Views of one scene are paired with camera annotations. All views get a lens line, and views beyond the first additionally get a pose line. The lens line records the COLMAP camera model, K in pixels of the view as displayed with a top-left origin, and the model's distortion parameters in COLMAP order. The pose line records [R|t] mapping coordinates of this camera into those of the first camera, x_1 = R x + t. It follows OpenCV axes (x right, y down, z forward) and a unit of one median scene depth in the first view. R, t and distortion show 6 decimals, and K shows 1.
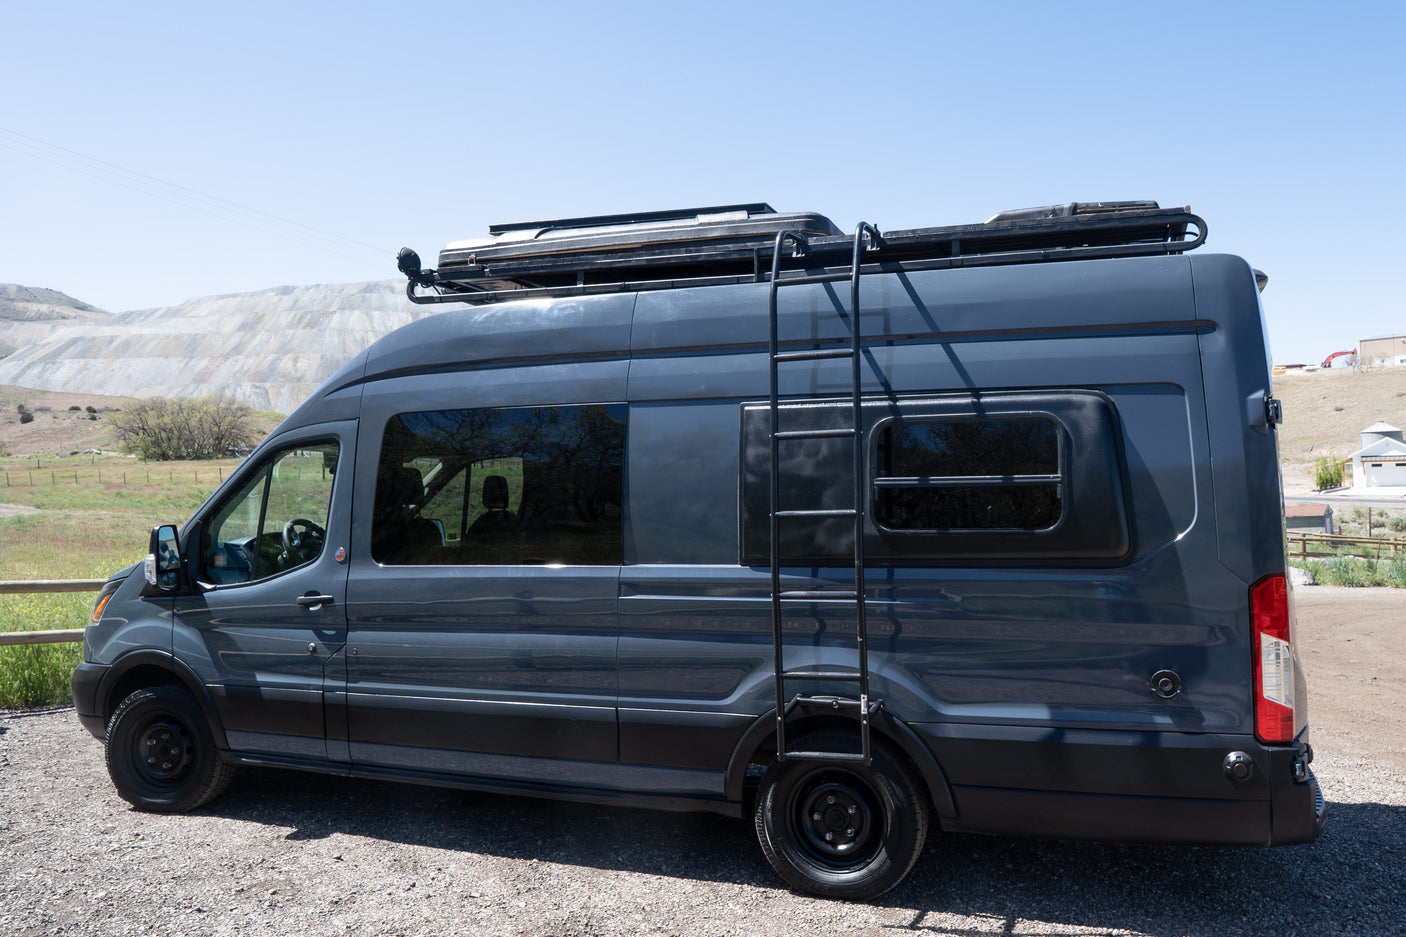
lens RADIAL K [[1001.4, 0, 710.4], [0, 1001.4, 466.8], [0, 0, 1]] dist [-0.050537, 0.002987]
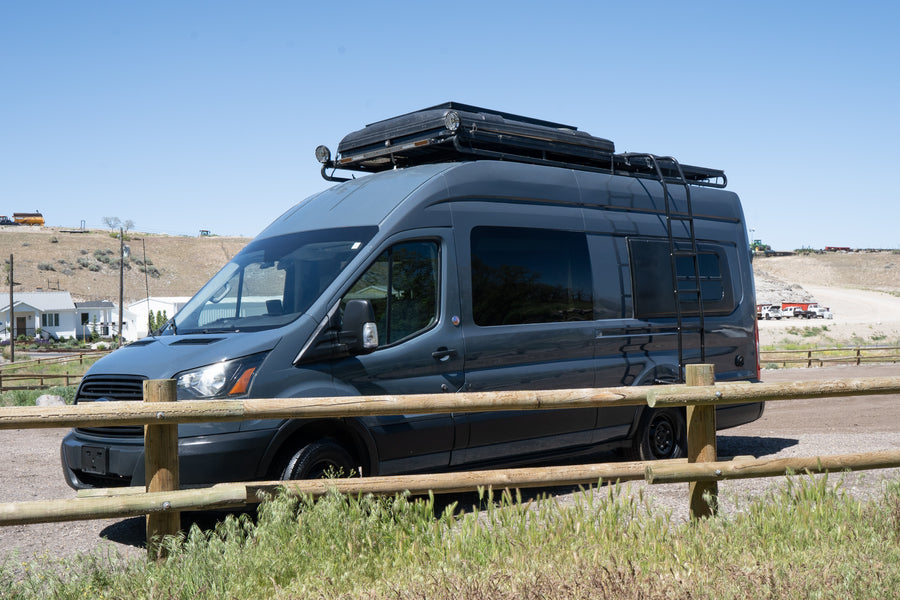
lens RADIAL K [[641.0, 0, 454.7], [0, 641.0, 298.9], [0, 0, 1]] dist [-0.050537, 0.002987]
pose [[0.683287, -0.002250, 0.730147, -1.063157], [-0.037824, 0.998543, 0.038474, 0.020140], [-0.729170, -0.053906, 0.682206, 0.367661]]
